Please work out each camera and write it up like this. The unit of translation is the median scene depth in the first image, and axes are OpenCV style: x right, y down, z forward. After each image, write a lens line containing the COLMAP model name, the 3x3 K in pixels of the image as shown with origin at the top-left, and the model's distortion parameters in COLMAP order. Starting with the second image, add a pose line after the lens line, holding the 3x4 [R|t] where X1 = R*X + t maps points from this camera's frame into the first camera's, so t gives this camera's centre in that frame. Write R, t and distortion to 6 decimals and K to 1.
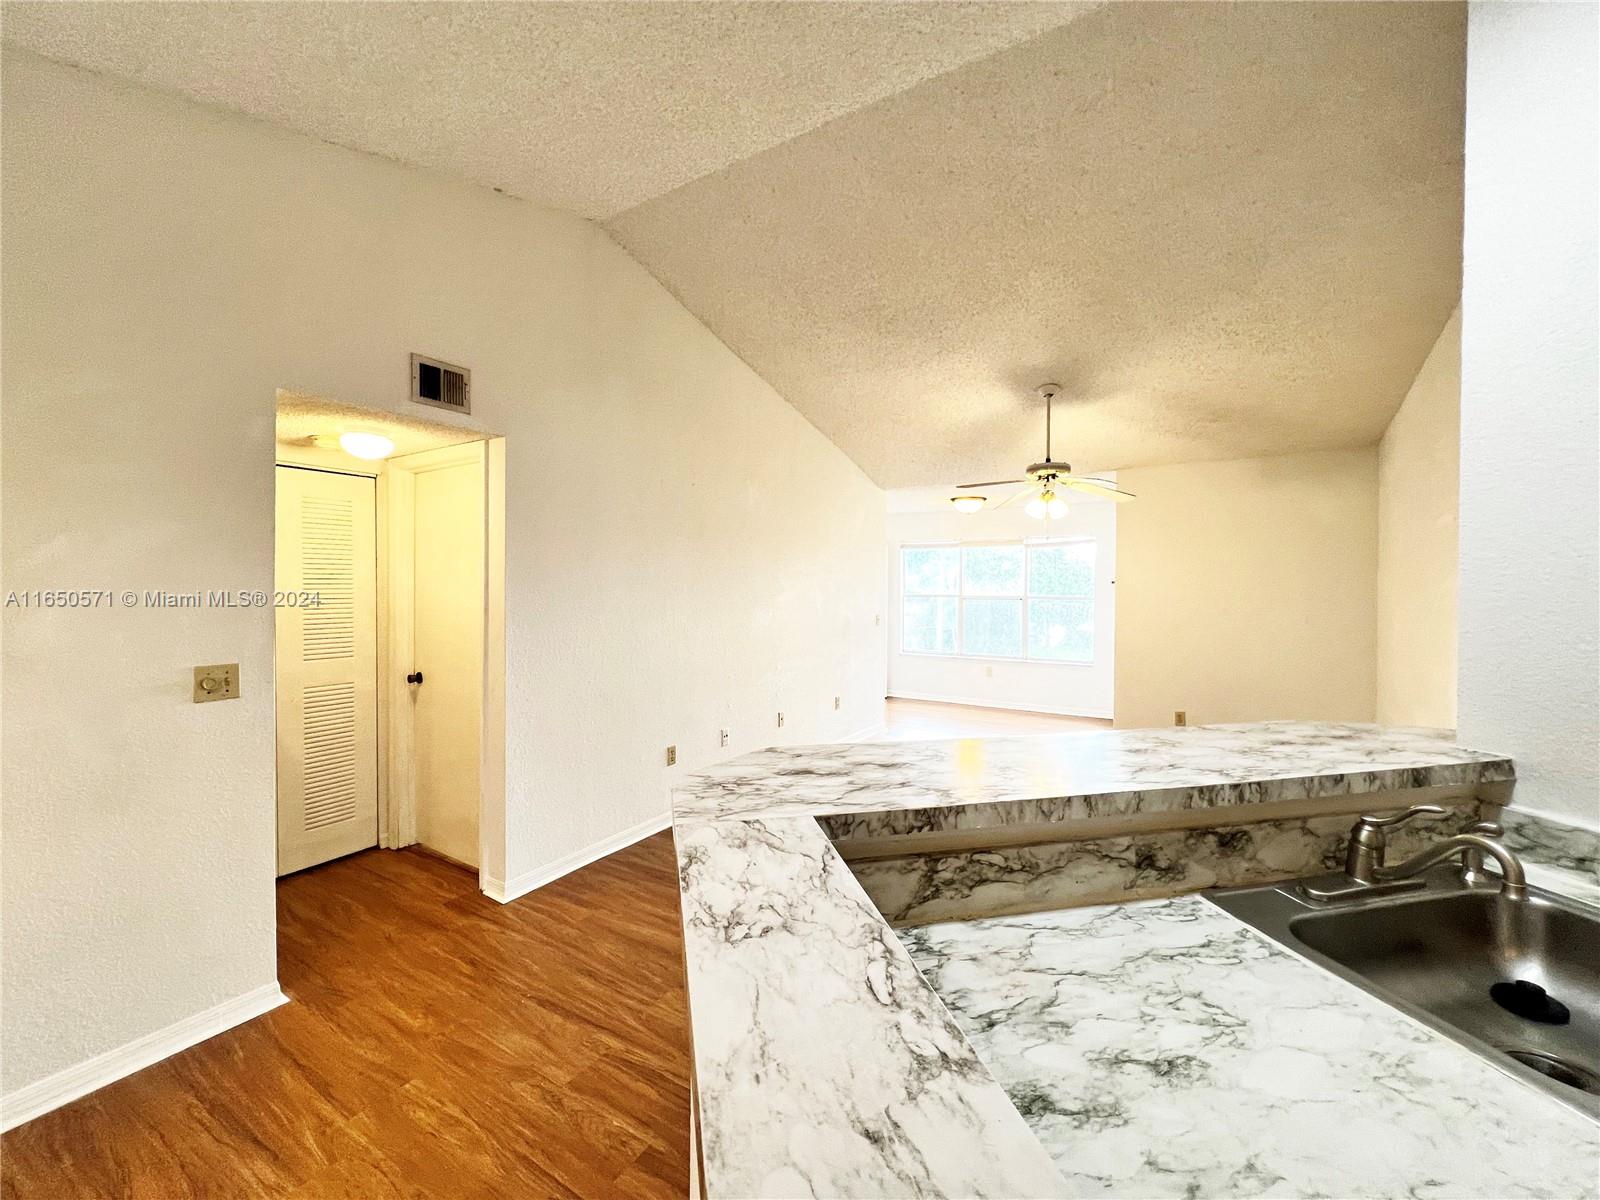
lens RADIAL K [[641.6, 0, 797.4], [0, 641.6, 593.2], [0, 0, 1]] dist [-0.003579, 0.001208]
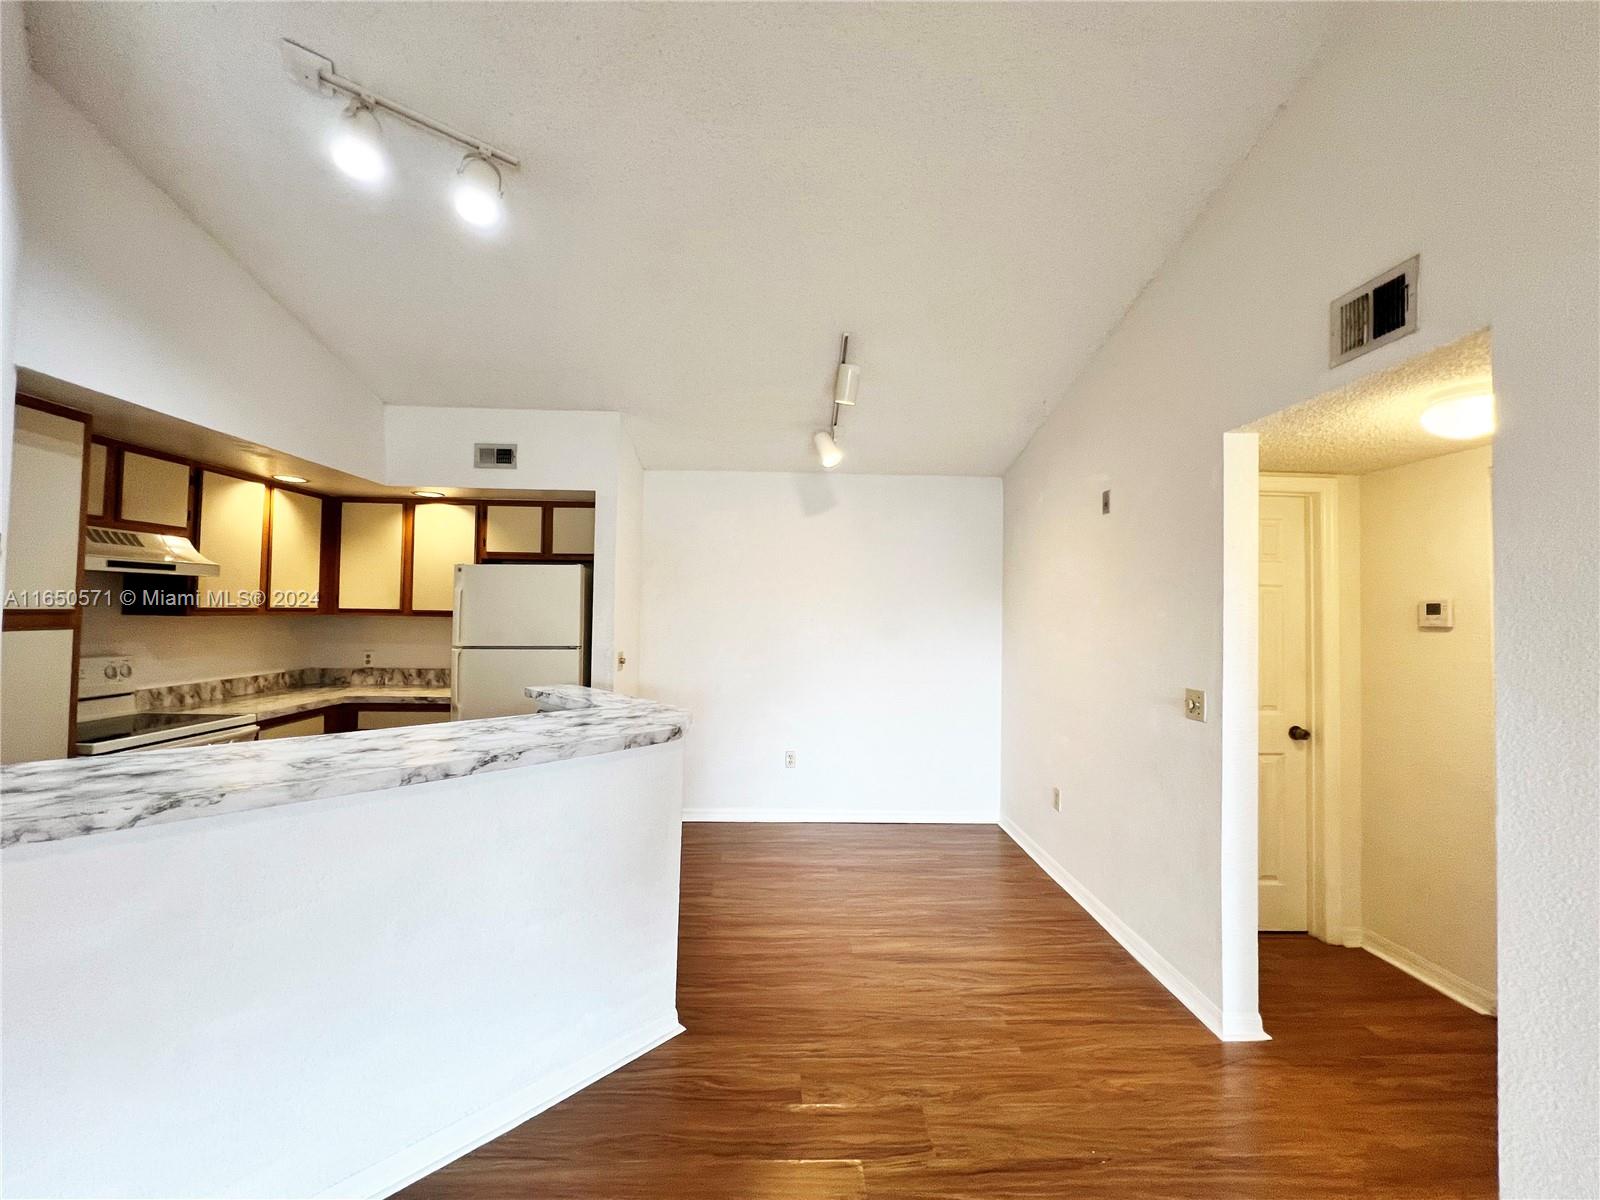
lens RADIAL K [[641.6, 0, 796.9], [0, 641.6, 592.4], [0, 0, 1]] dist [-0.003579, 0.001208]
pose [[-0.831554, -0.036892, -0.554217, 0.338525], [-0.029269, 0.999316, -0.022605, -0.016672], [0.554672, -0.002575, -0.832065, 1.491260]]
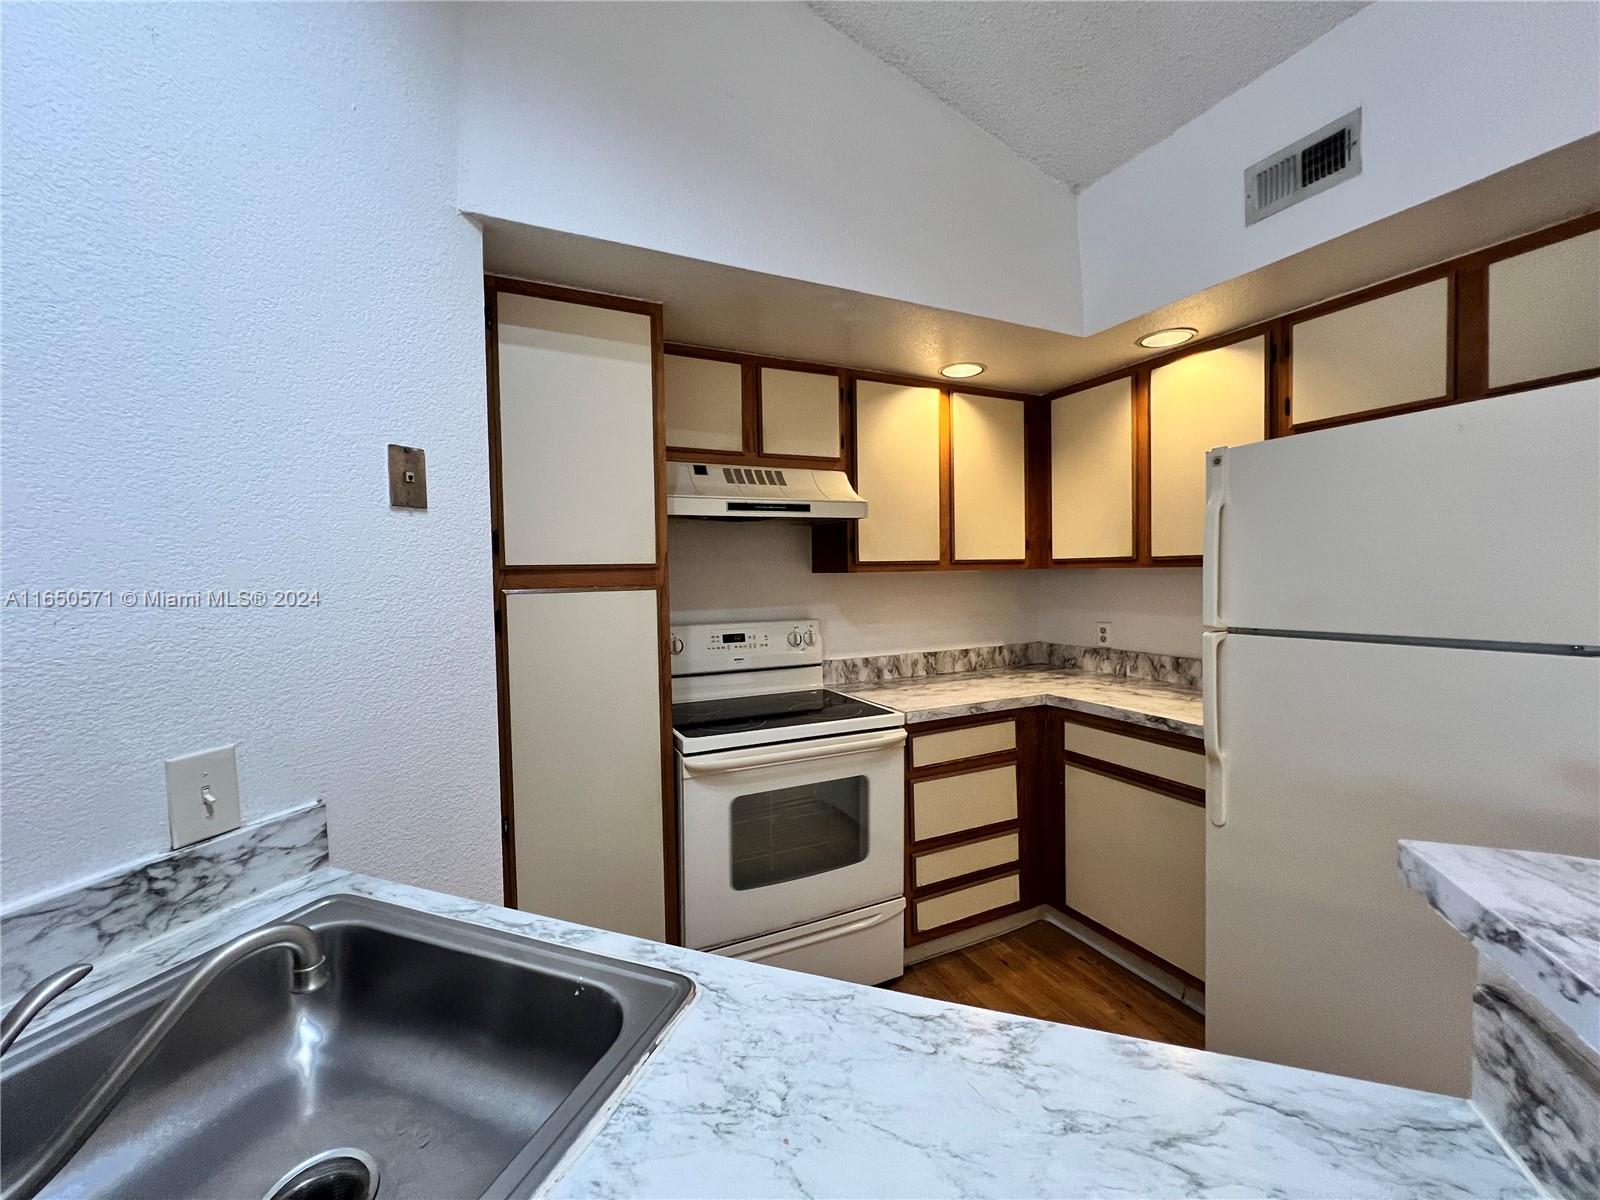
lens RADIAL K [[641.6, 0, 795.0], [0, 641.6, 595.2], [0, 0, 1]] dist [-0.003579, 0.001208]
pose [[-0.840668, -0.011498, 0.541429, 0.152988], [0.018746, 0.998558, 0.050311, 0.024380], [-0.541226, 0.052444, -0.839240, 0.540948]]
